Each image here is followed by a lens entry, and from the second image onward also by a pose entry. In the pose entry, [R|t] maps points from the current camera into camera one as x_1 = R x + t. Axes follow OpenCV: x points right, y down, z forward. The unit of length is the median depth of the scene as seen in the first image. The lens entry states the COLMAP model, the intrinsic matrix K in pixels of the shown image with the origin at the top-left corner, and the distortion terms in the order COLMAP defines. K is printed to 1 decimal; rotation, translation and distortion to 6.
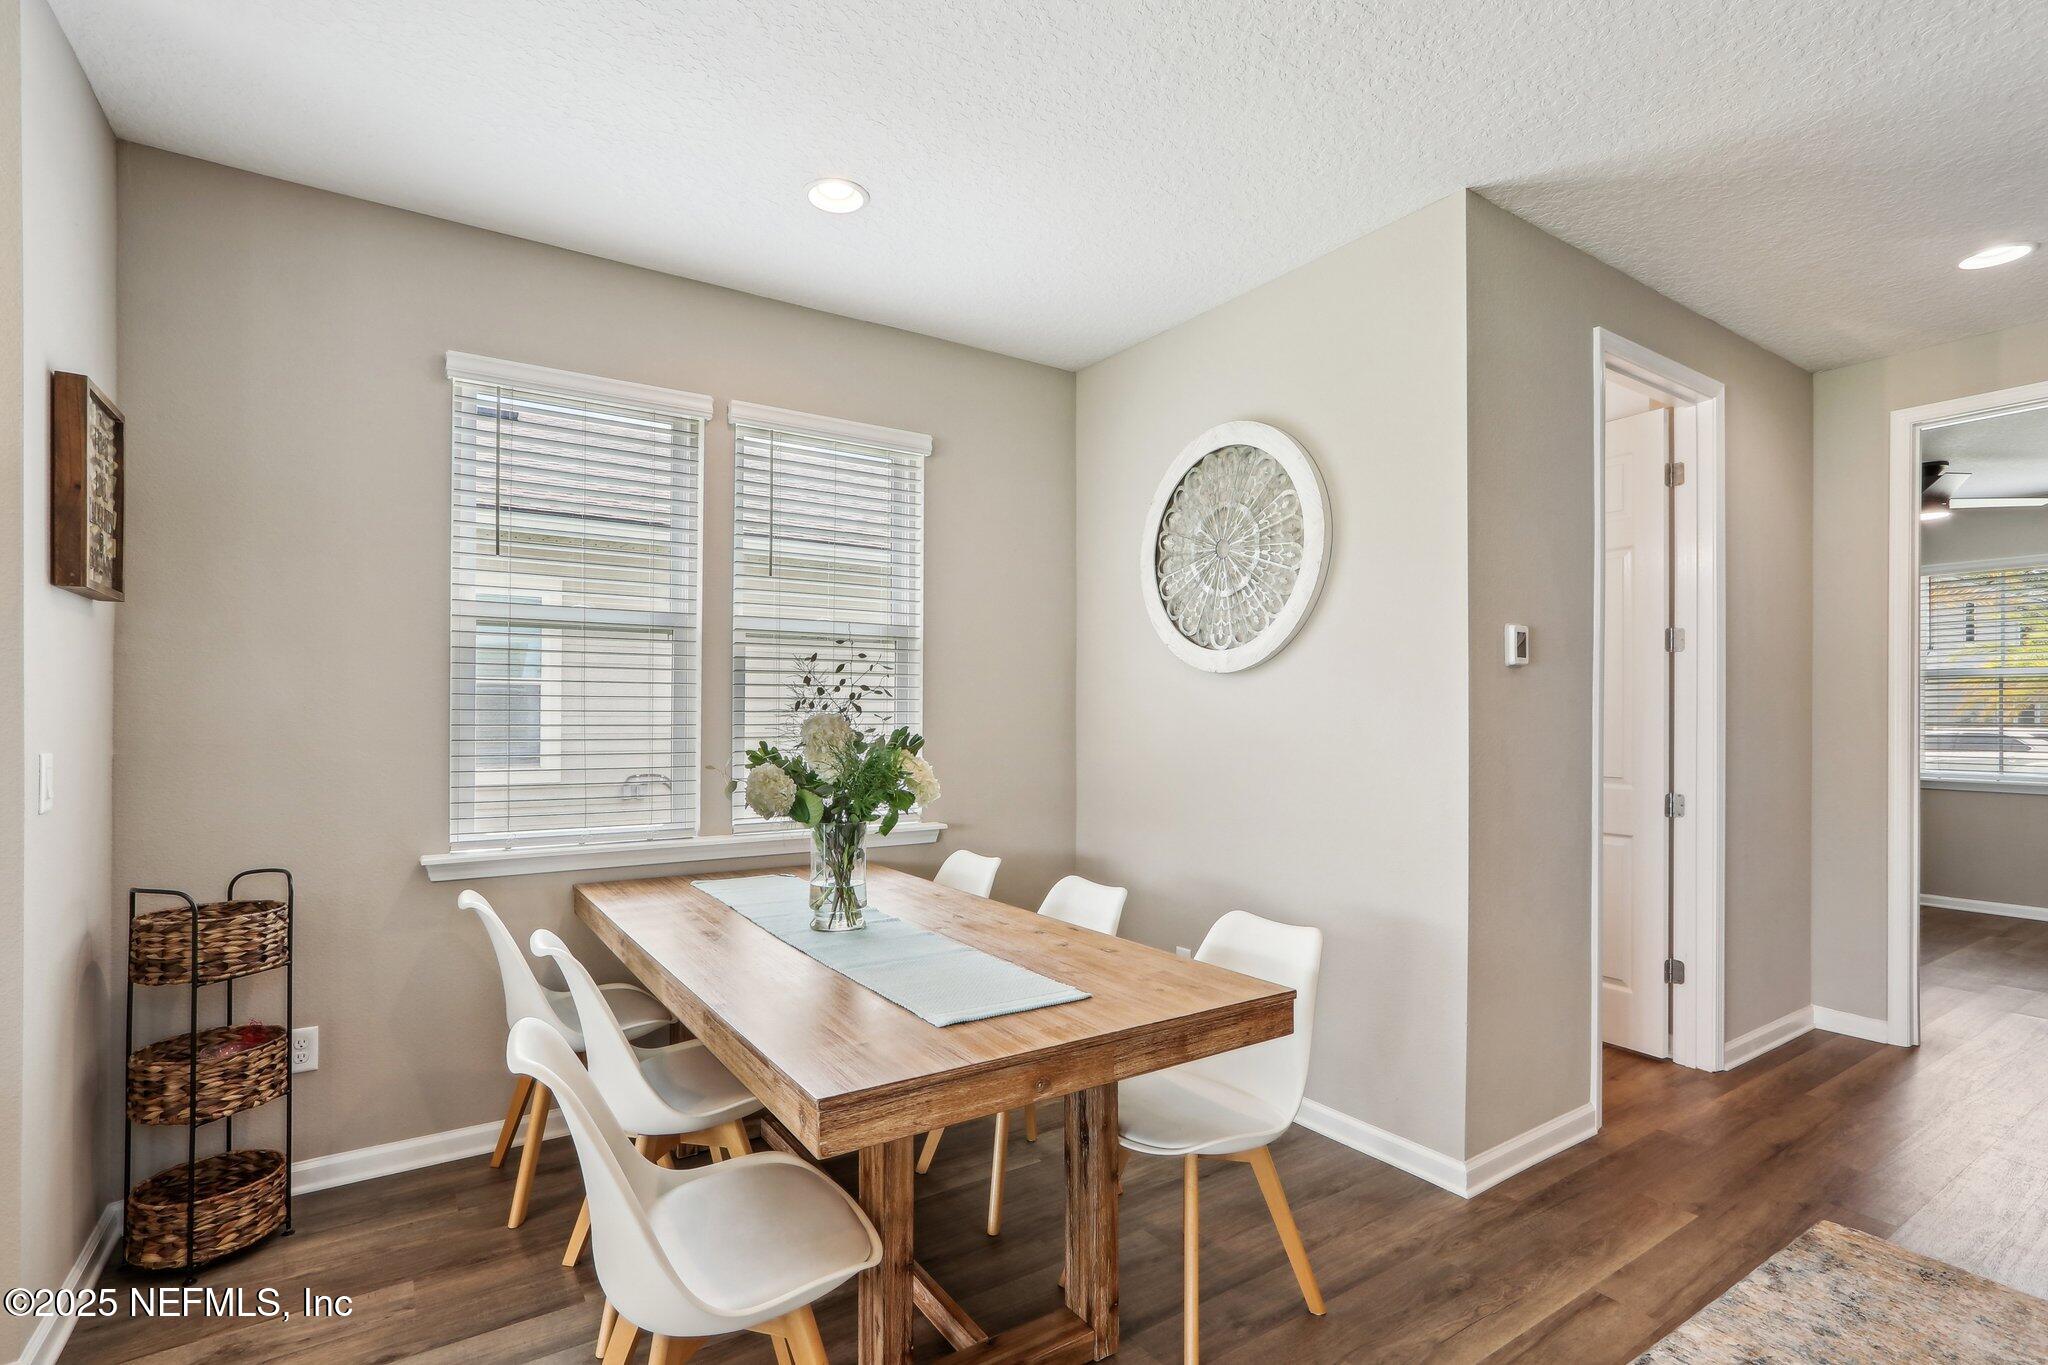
lens RADIAL K [[982.8, 0, 1029.8], [0, 982.8, 691.3], [0, 0, 1]] dist [-0.018772, 0.001482]
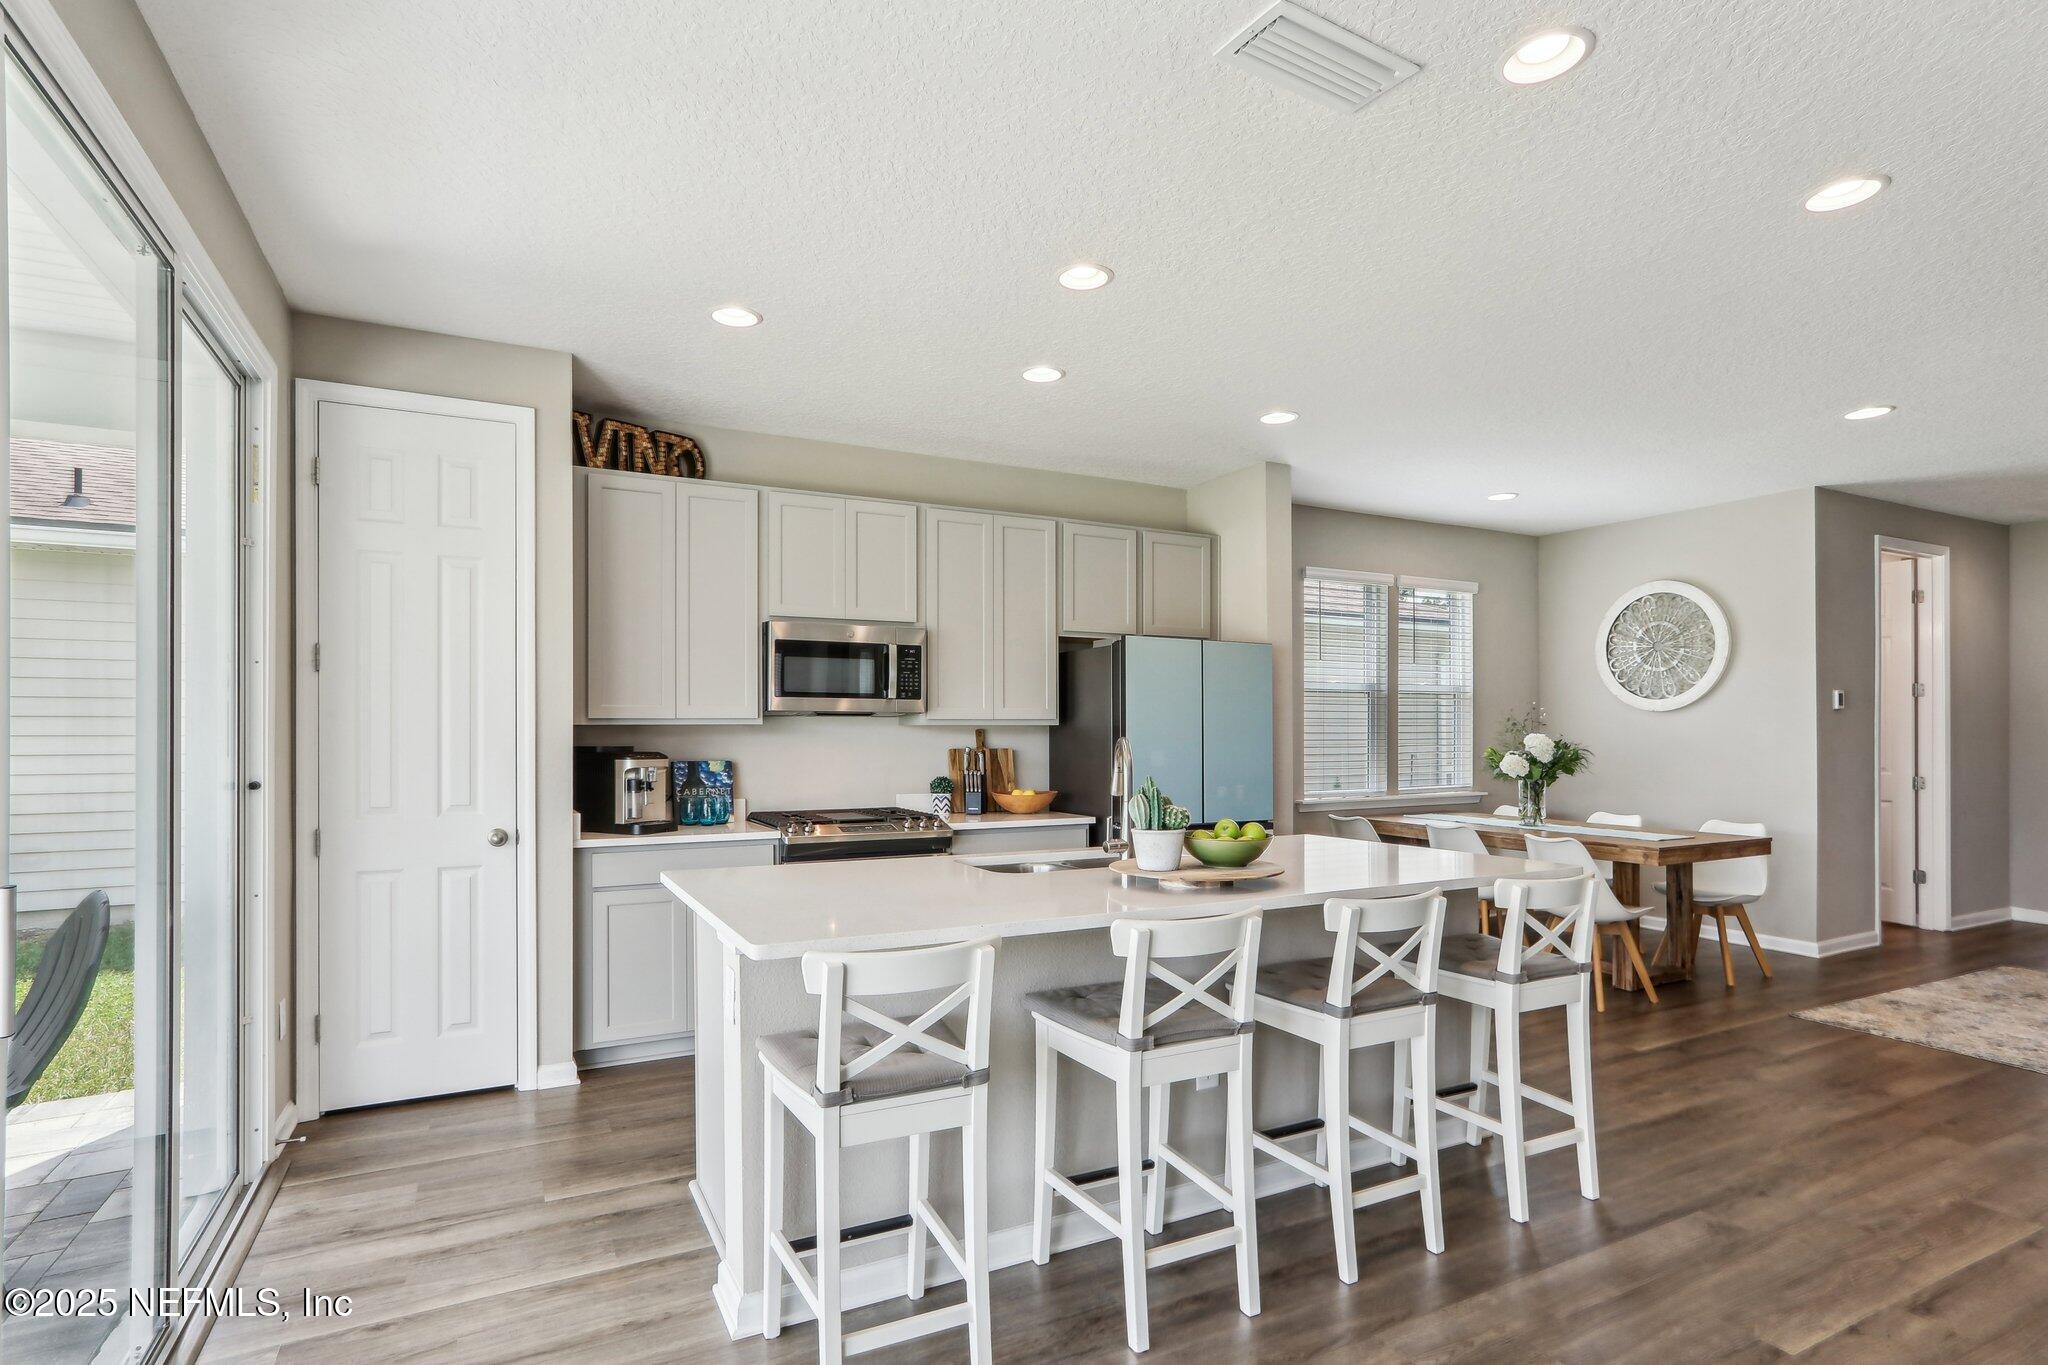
lens RADIAL K [[982.8, 0, 1011.1], [0, 982.8, 698.5], [0, 0, 1]] dist [-0.018772, 0.001482]
pose [[0.988721, -0.004493, -0.149705, -0.718833], [0.004185, 0.999988, -0.002369, -0.041163], [0.149714, 0.001715, 0.988728, -1.003986]]
